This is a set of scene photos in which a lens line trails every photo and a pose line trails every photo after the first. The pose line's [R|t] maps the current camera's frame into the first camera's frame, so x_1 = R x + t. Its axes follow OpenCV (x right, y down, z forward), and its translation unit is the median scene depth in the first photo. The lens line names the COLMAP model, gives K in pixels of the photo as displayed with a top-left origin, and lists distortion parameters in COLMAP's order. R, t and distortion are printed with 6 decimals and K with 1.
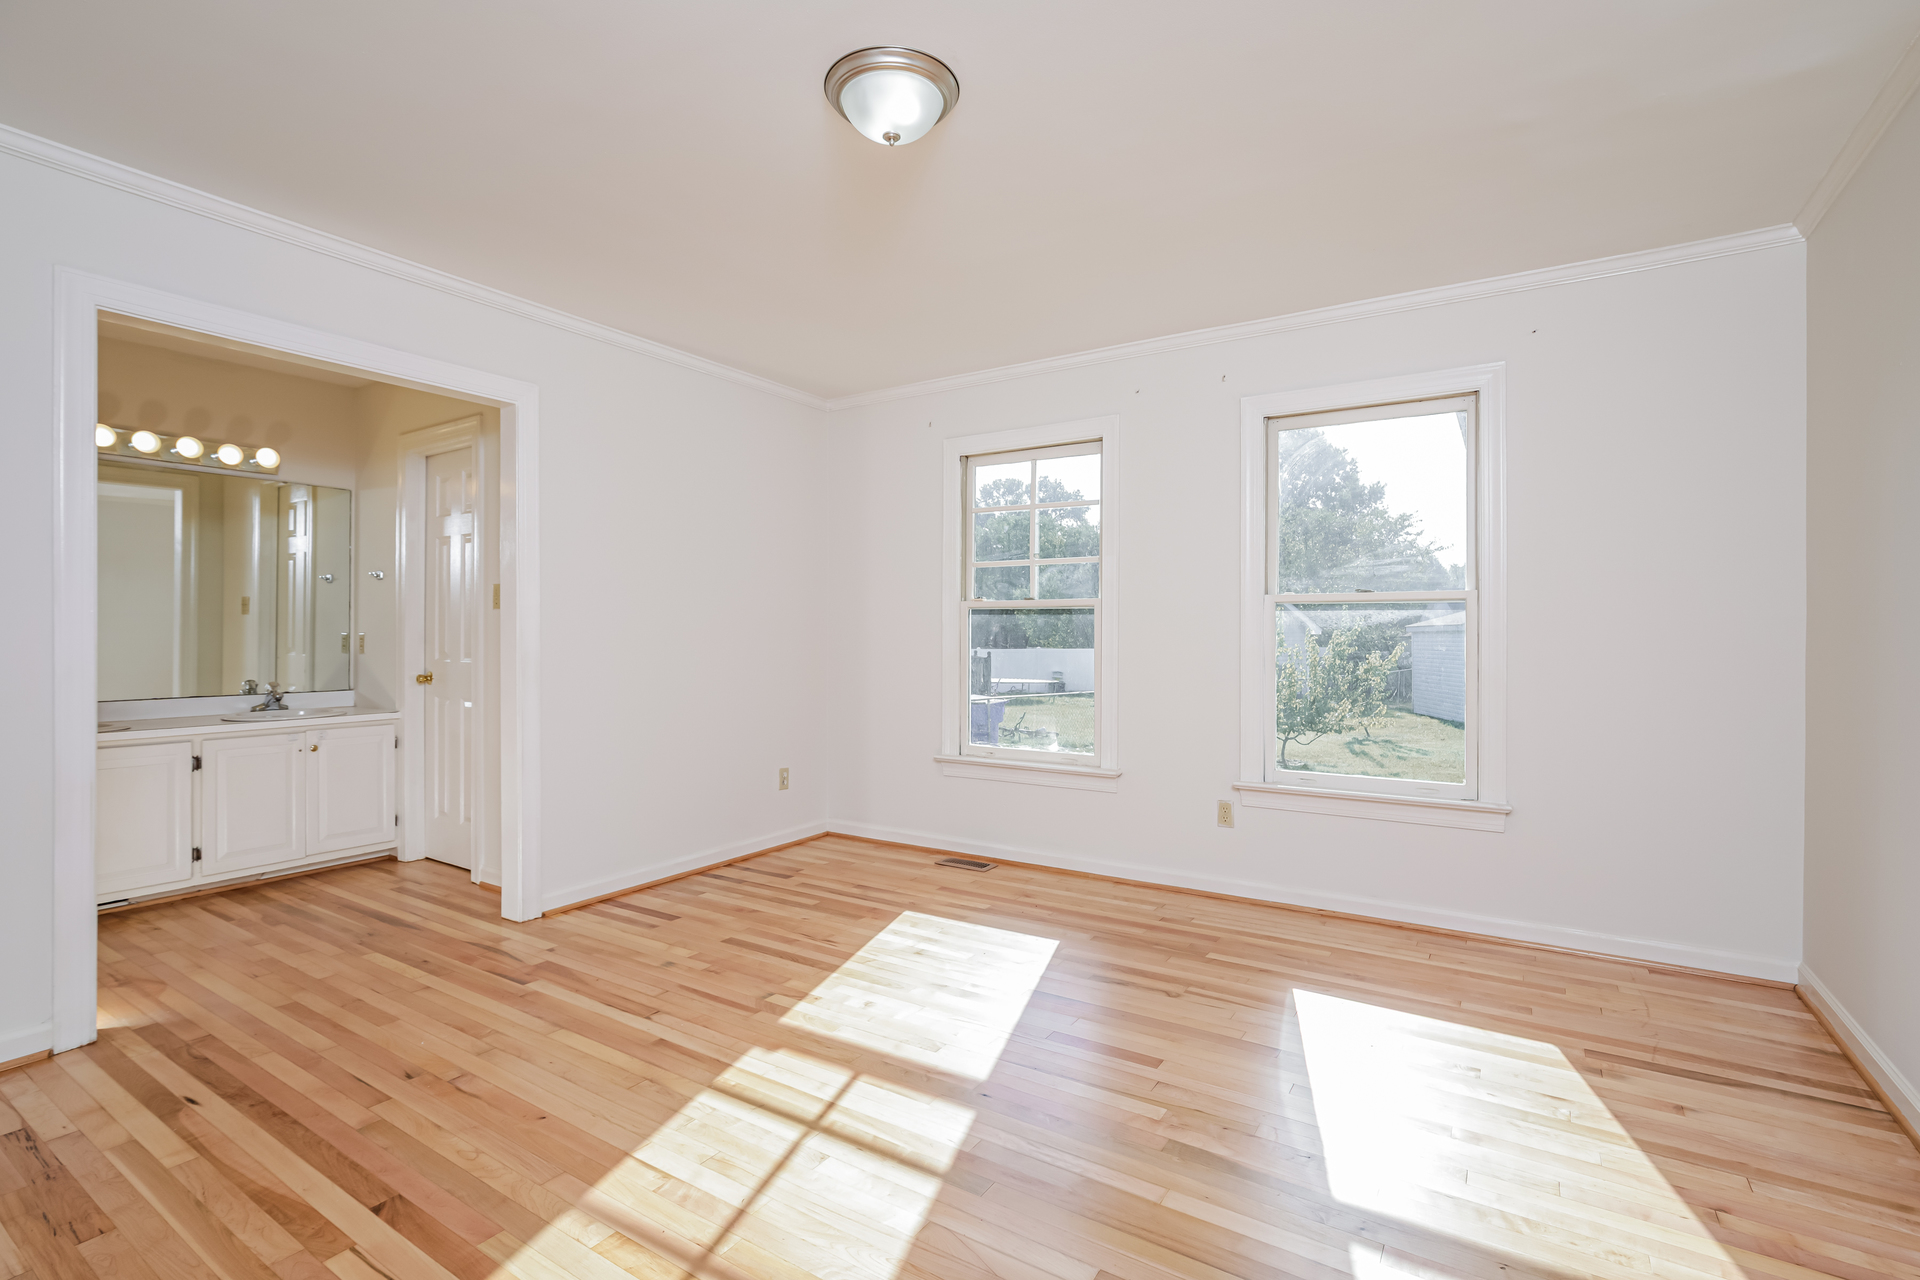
lens RADIAL K [[884.2, 0, 977.1], [0, 884.2, 626.1], [0, 0, 1]] dist [-0.022802, 0.002515]
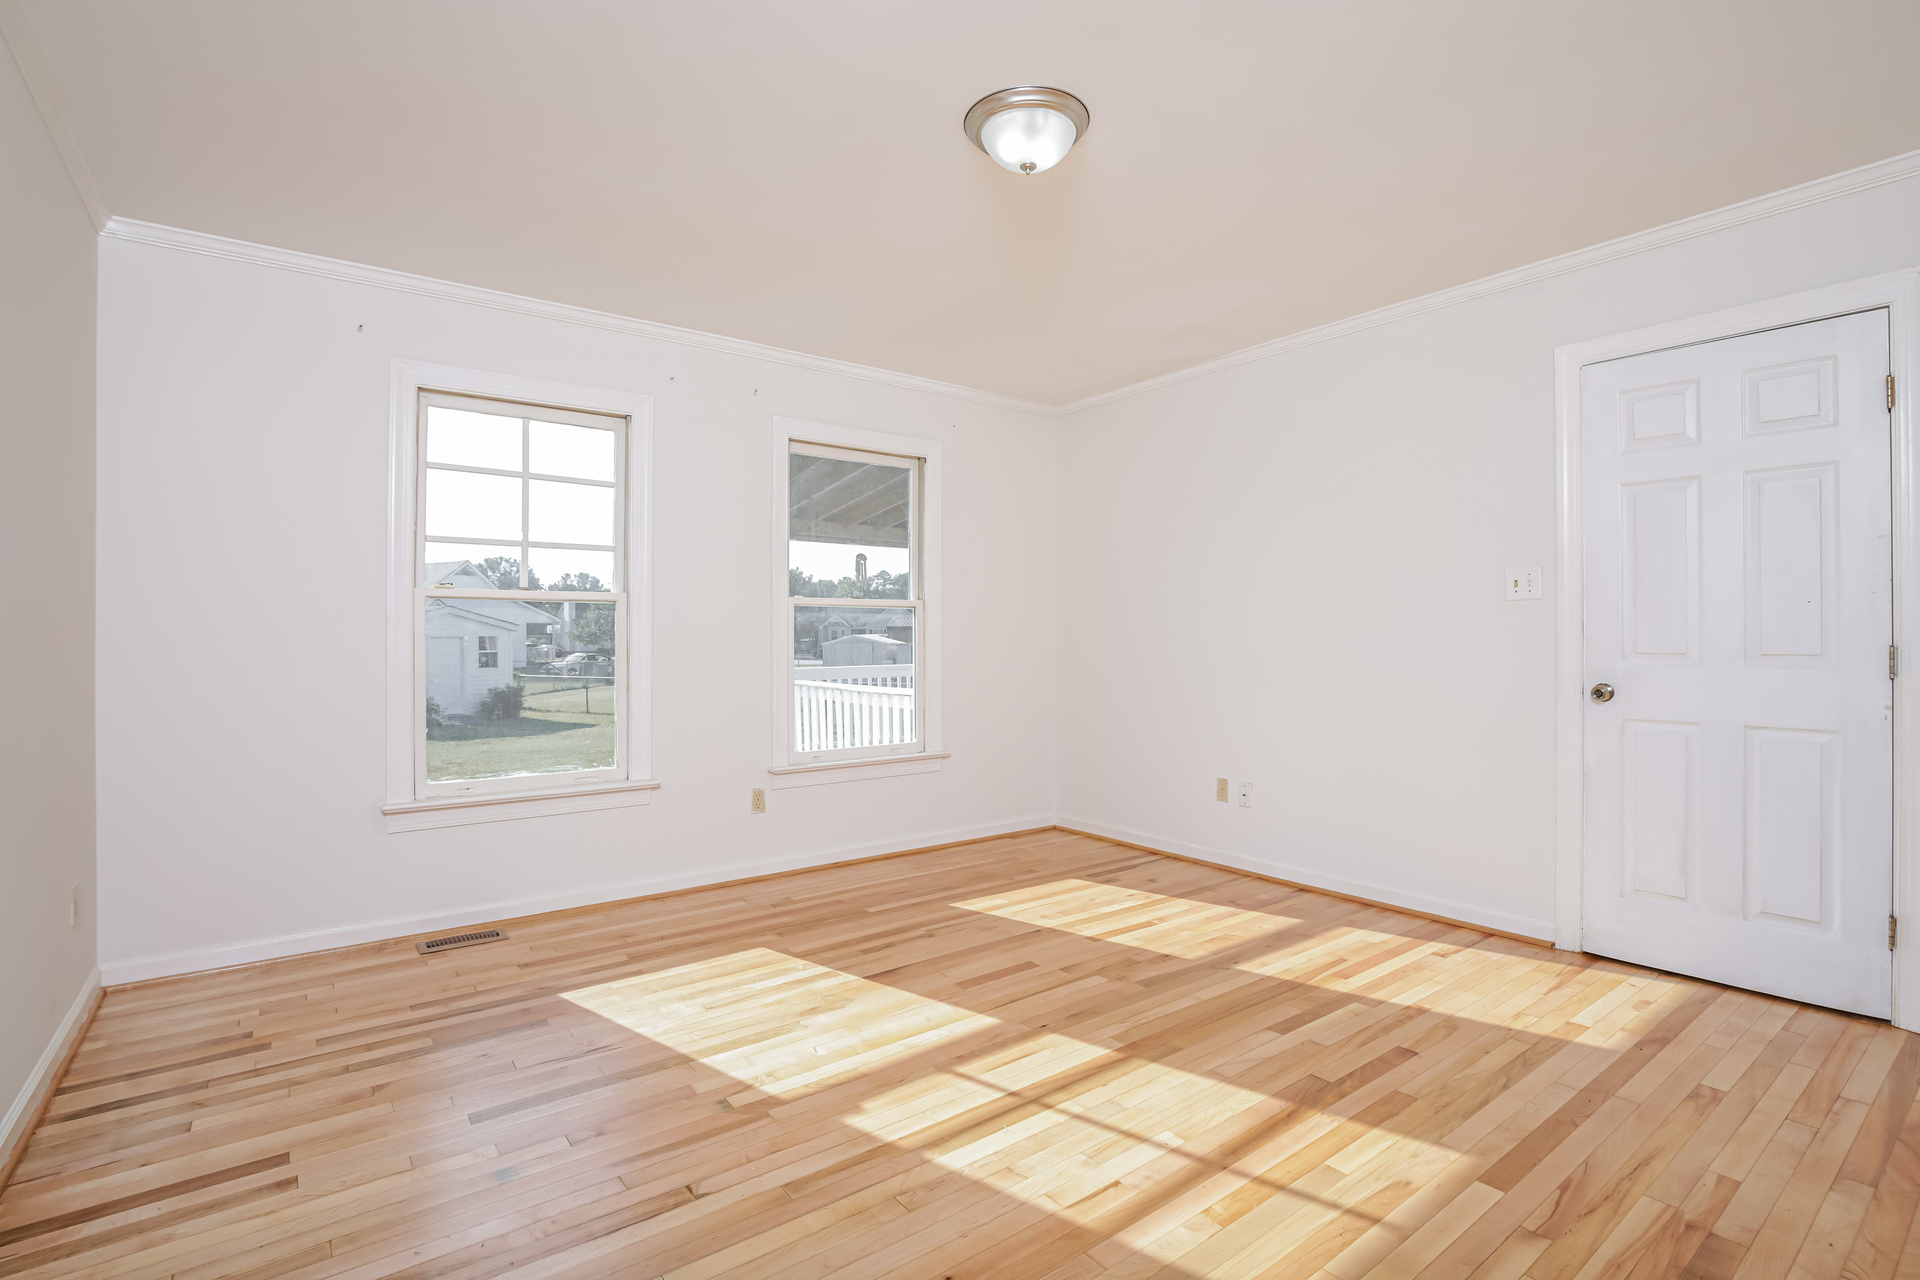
lens RADIAL K [[884.2, 0, 963.8], [0, 884.2, 641.1], [0, 0, 1]] dist [-0.022802, 0.002515]
pose [[0.356276, -0.009684, 0.934330, -0.654568], [-0.006703, 0.999894, 0.012919, 0.002827], [-0.934357, -0.010866, 0.356174, 0.399506]]
